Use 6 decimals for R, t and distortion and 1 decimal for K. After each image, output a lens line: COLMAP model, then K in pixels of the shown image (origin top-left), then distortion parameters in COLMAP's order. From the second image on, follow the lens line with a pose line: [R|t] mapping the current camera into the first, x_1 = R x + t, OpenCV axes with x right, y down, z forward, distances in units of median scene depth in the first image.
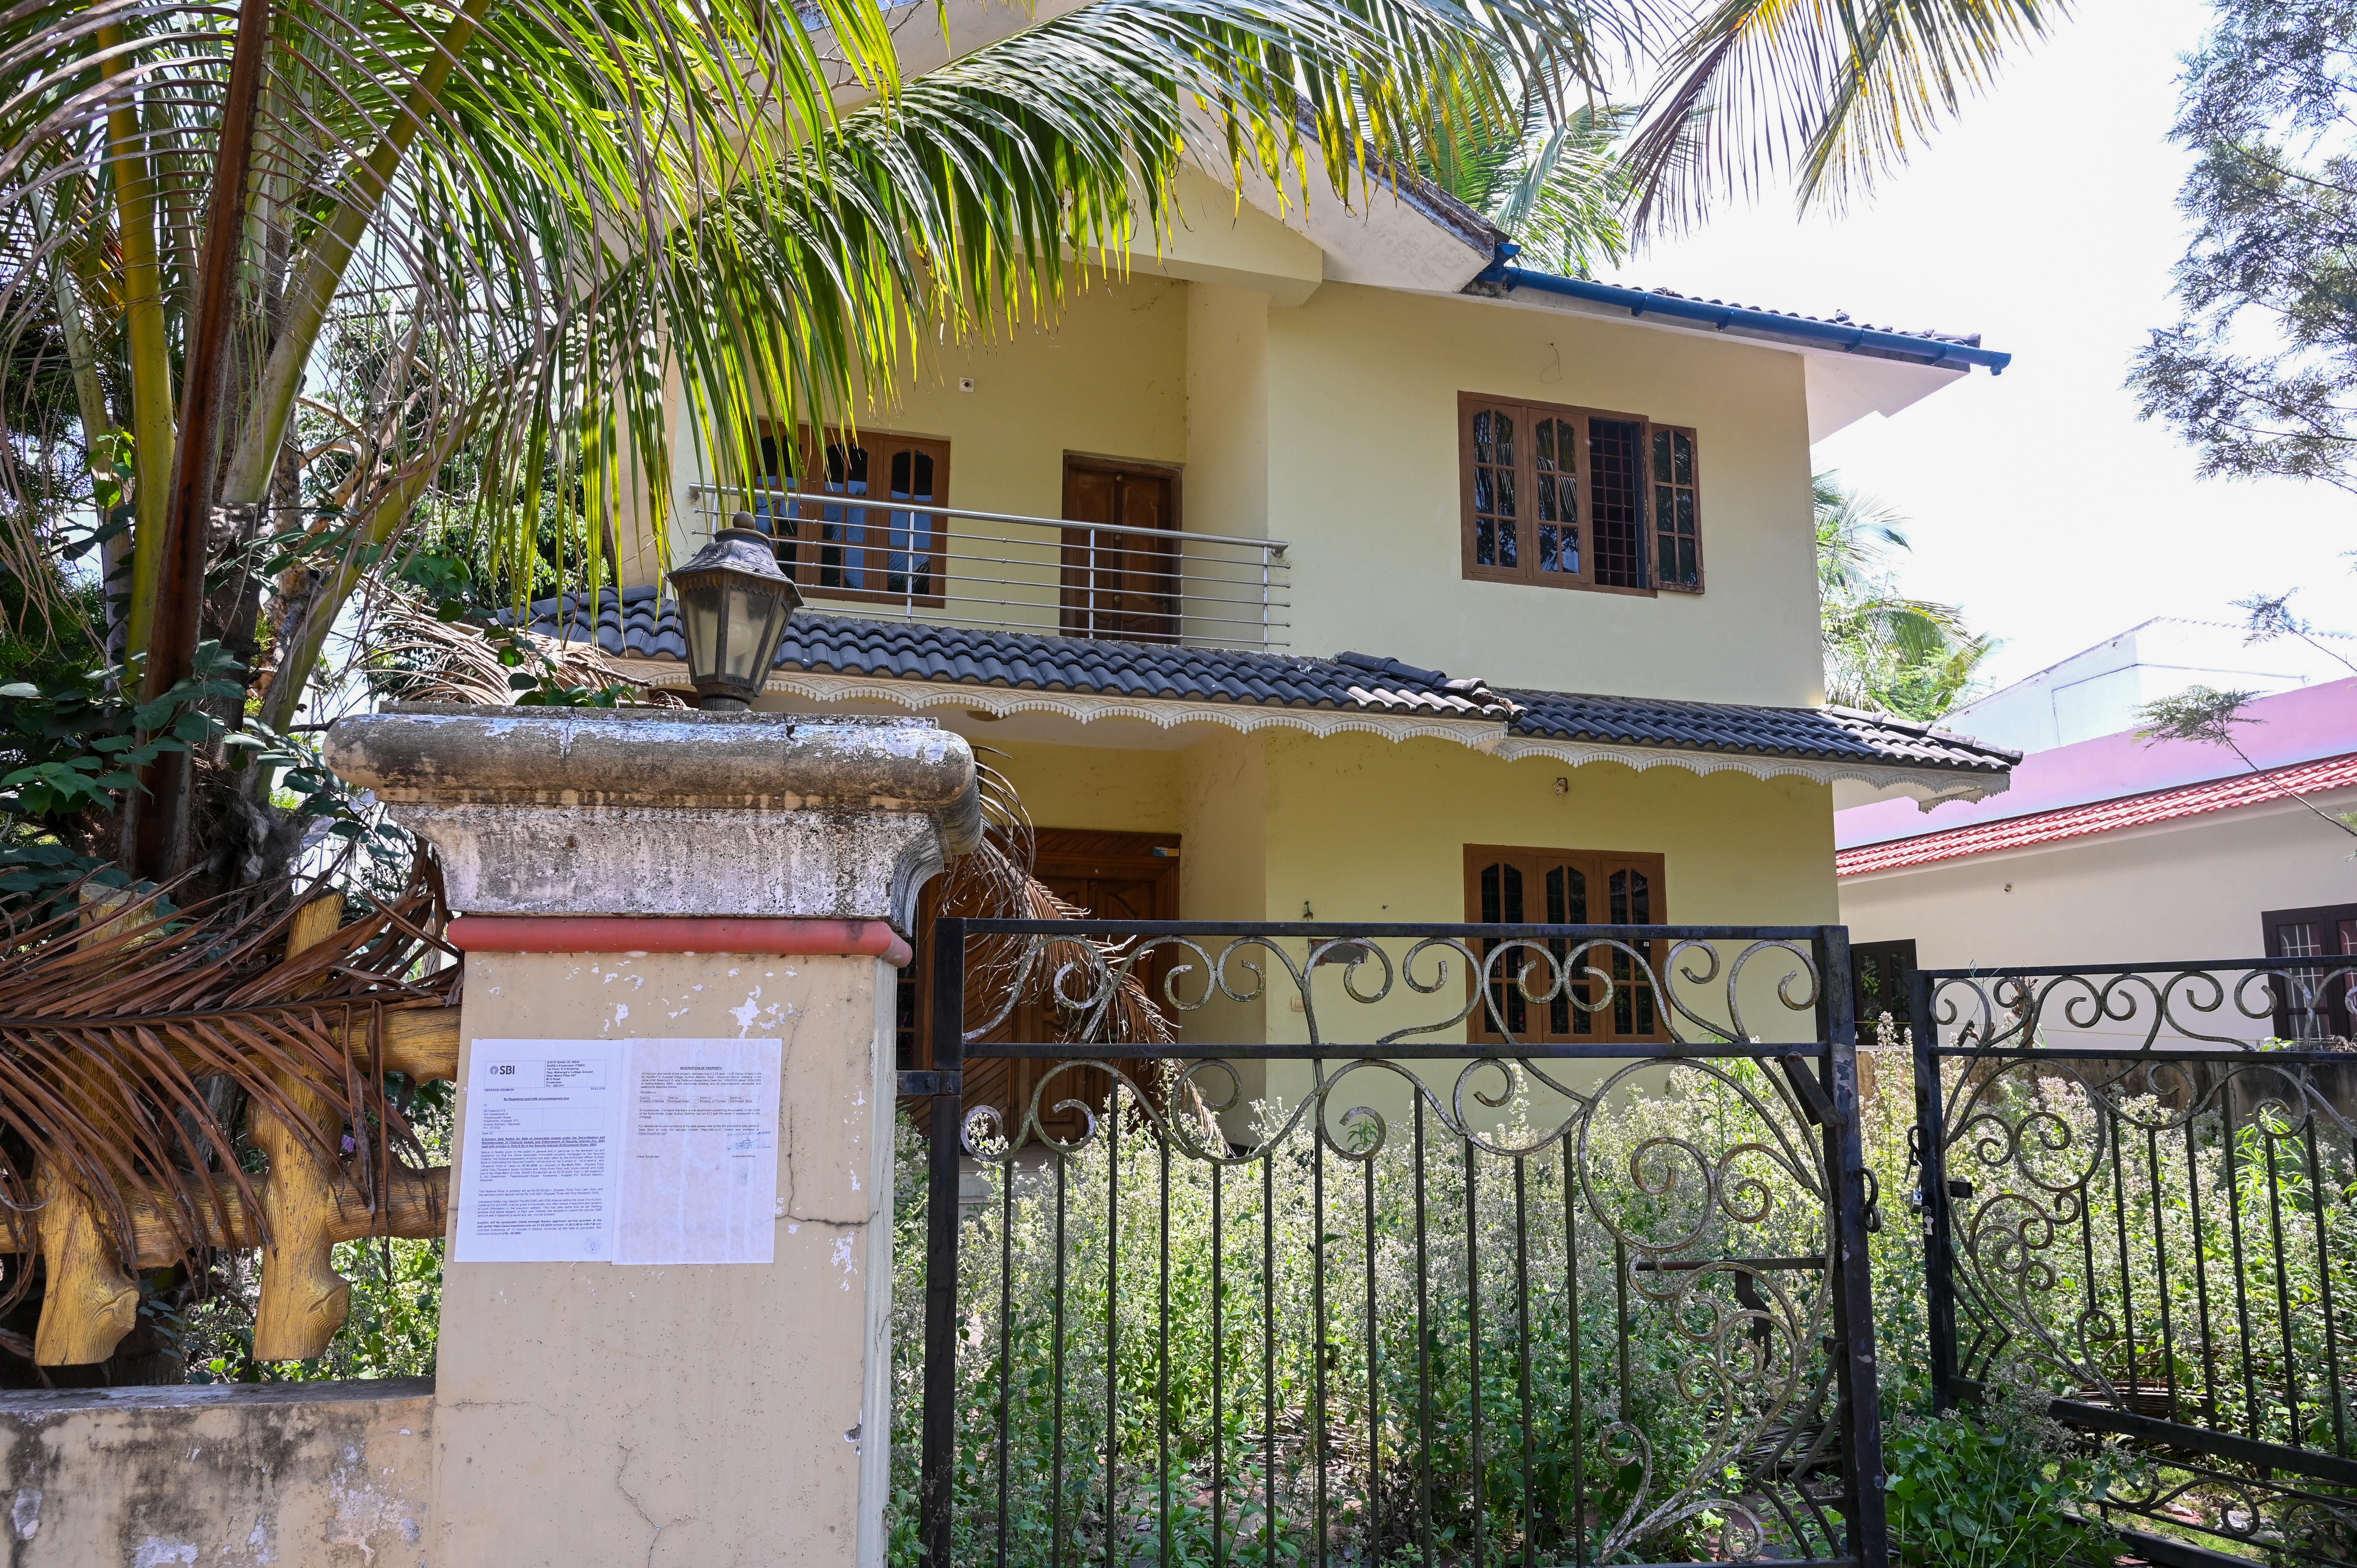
lens RADIAL K [[1577.1, 0, 1176.6], [0, 1577.1, 793.0], [0, 0, 1]] dist [0.021082, -0.002972]
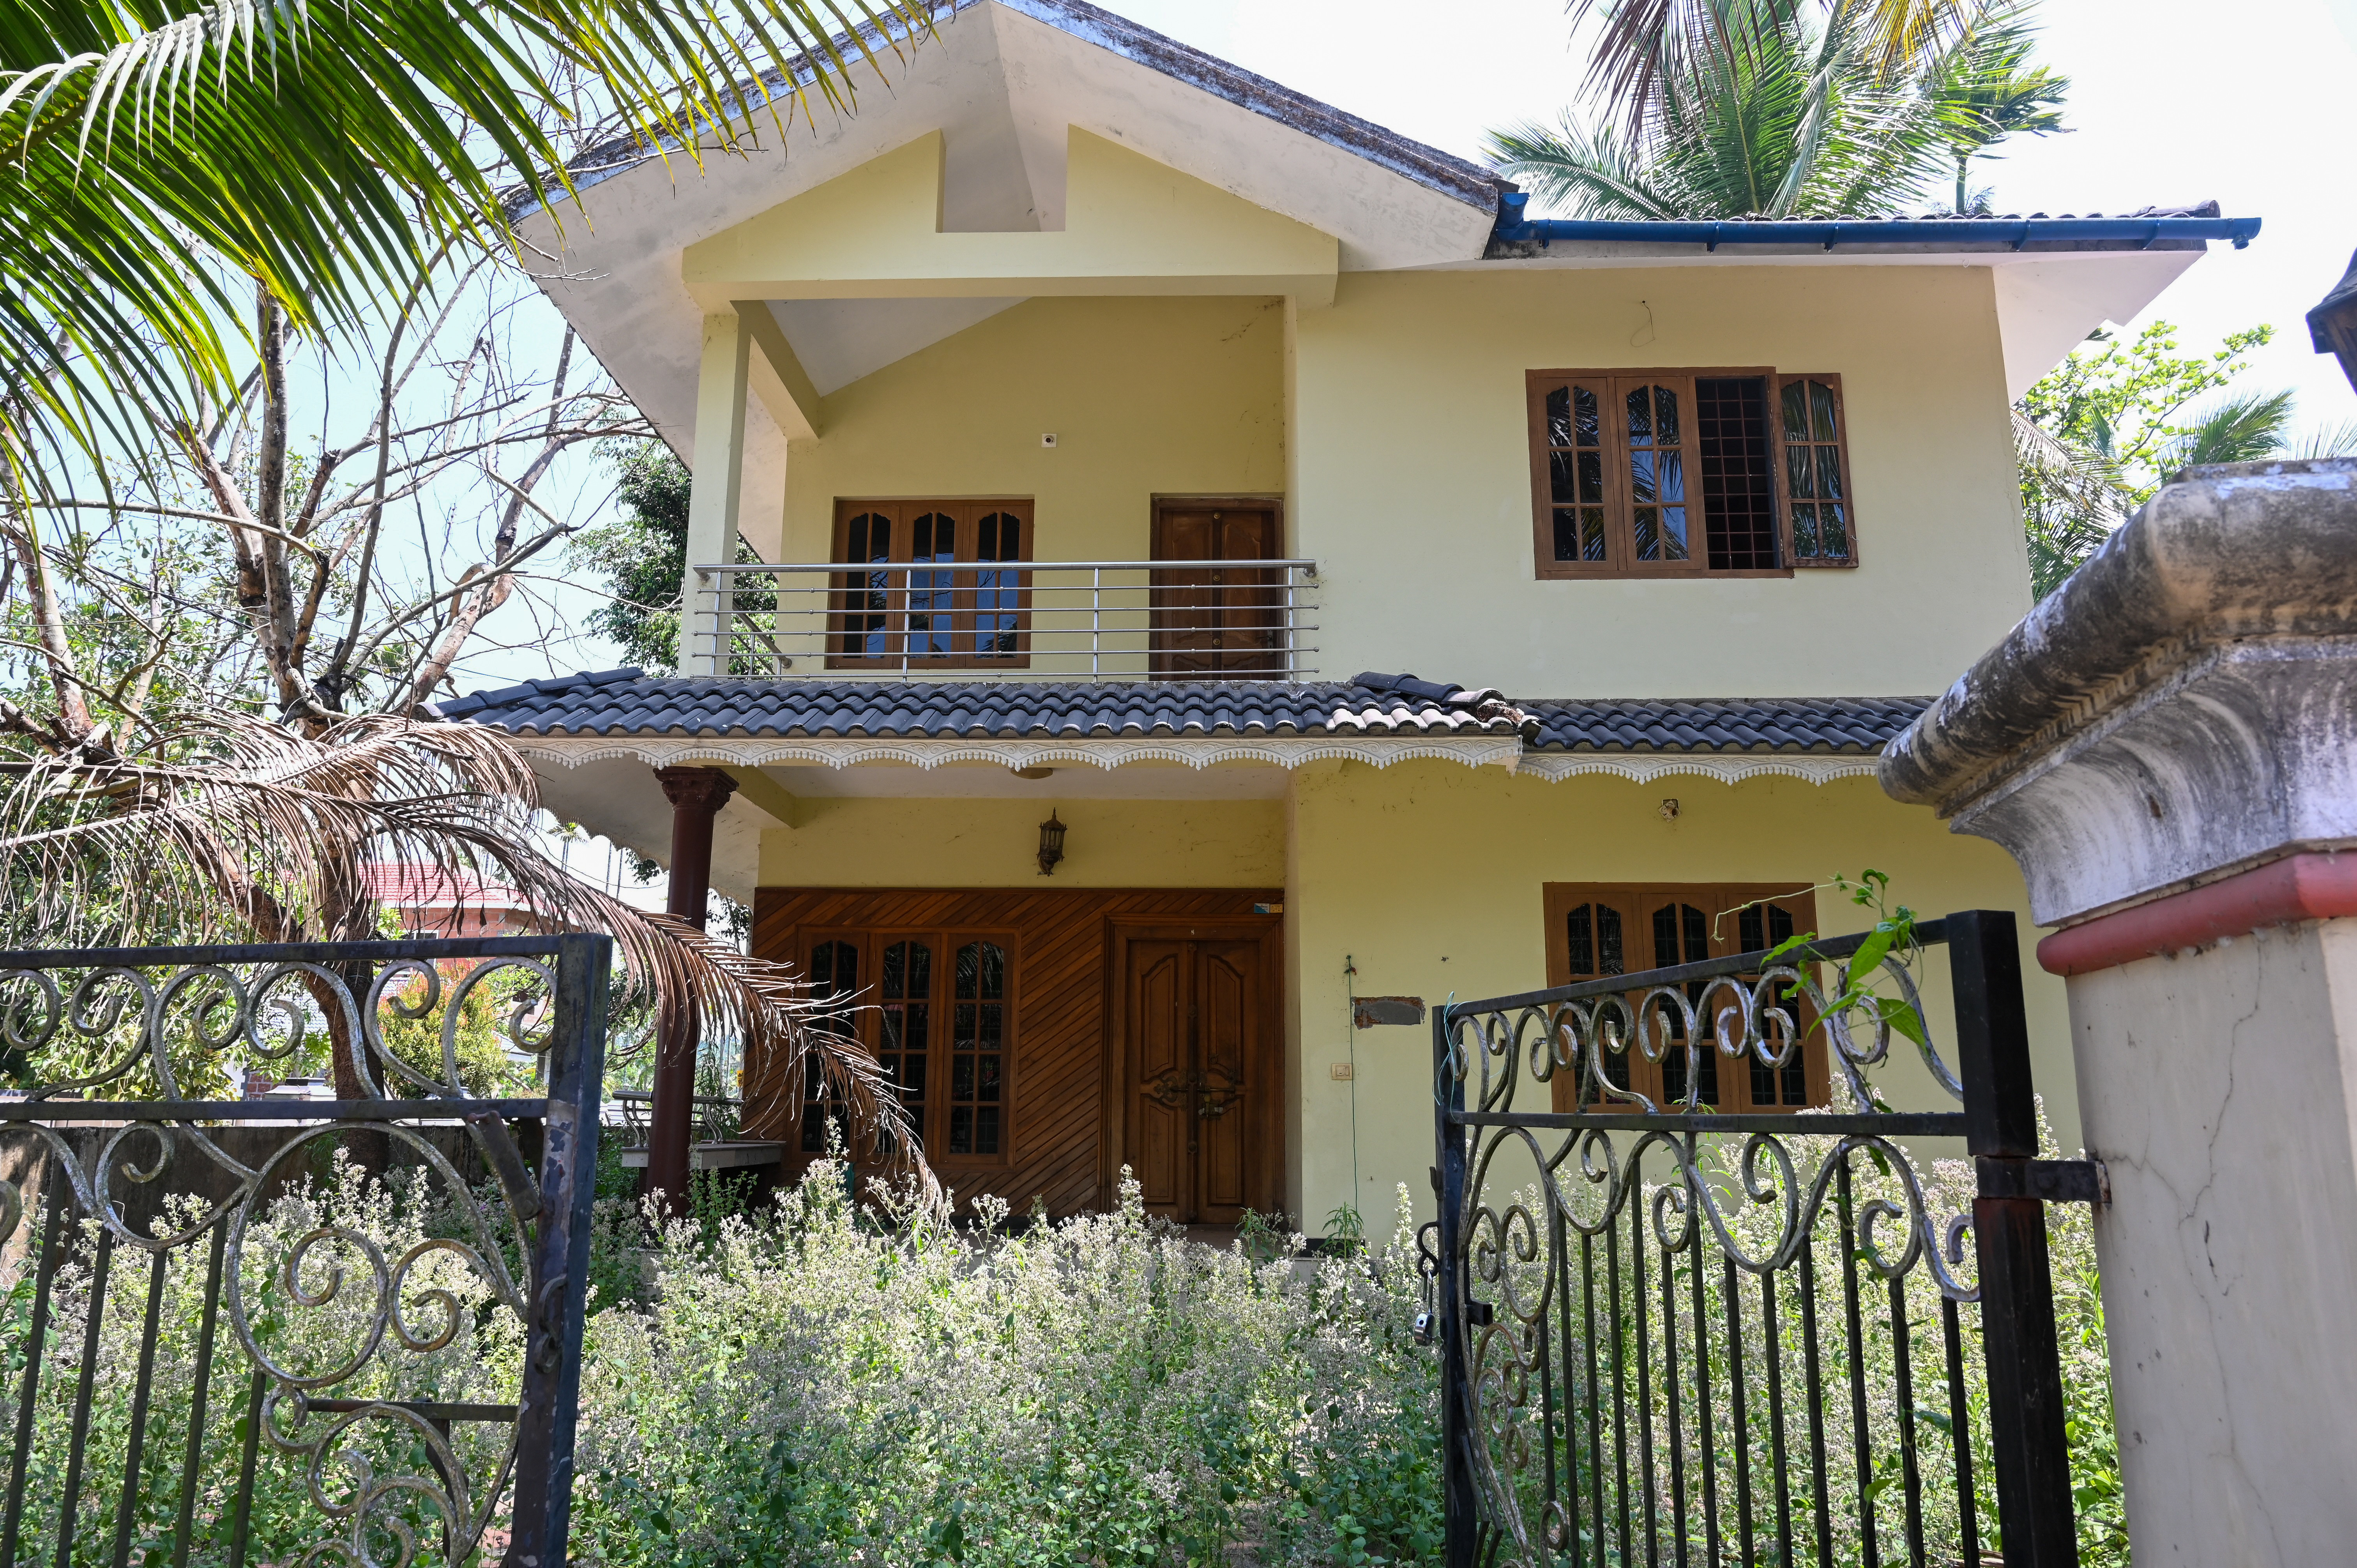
lens RADIAL K [[1577.1, 0, 1179.9], [0, 1577.1, 775.3], [0, 0, 1]] dist [0.021082, -0.002972]
pose [[0.946870, -0.065765, -0.314820, 0.253936], [0.047466, 0.996726, -0.065451, 0.019713], [0.318094, 0.047031, 0.946892, 0.110907]]
